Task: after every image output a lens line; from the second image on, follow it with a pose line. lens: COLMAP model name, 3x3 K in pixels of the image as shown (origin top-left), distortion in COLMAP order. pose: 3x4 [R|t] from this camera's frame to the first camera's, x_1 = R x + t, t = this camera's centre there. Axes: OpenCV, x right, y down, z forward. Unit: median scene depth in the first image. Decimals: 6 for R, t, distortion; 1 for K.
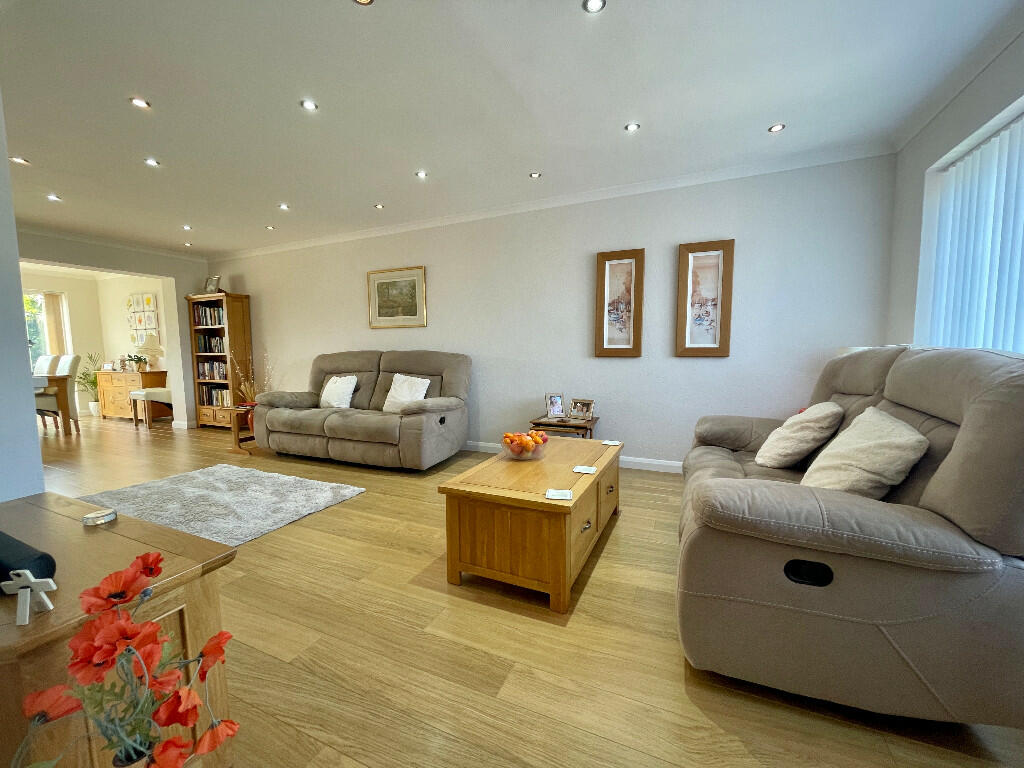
lens RADIAL K [[411.9, 0, 511.8], [0, 411.9, 388.1], [0, 0, 1]] dist [-0.007878, -0.000193]
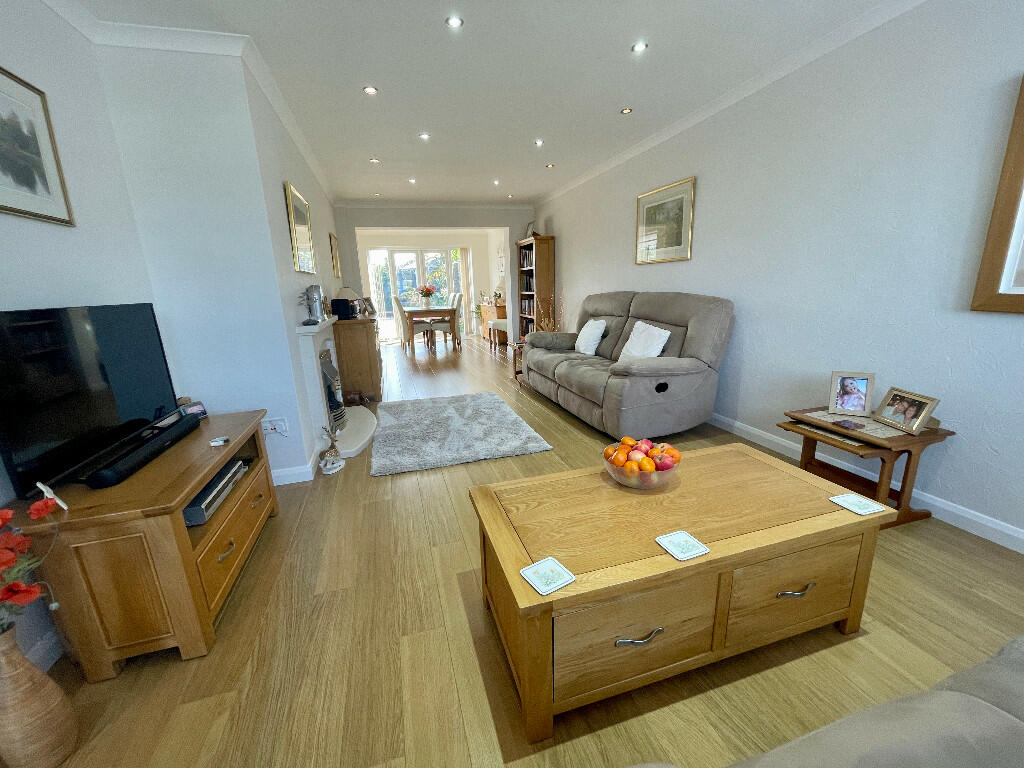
lens RADIAL K [[411.9, 0, 511.8], [0, 411.9, 388.1], [0, 0, 1]] dist [-0.007878, -0.000193]
pose [[0.654875, 0.169938, -0.736383, 0.197227], [-0.039504, 0.980756, 0.191201, -0.051634], [0.754704, -0.096122, 0.648986, 0.242446]]
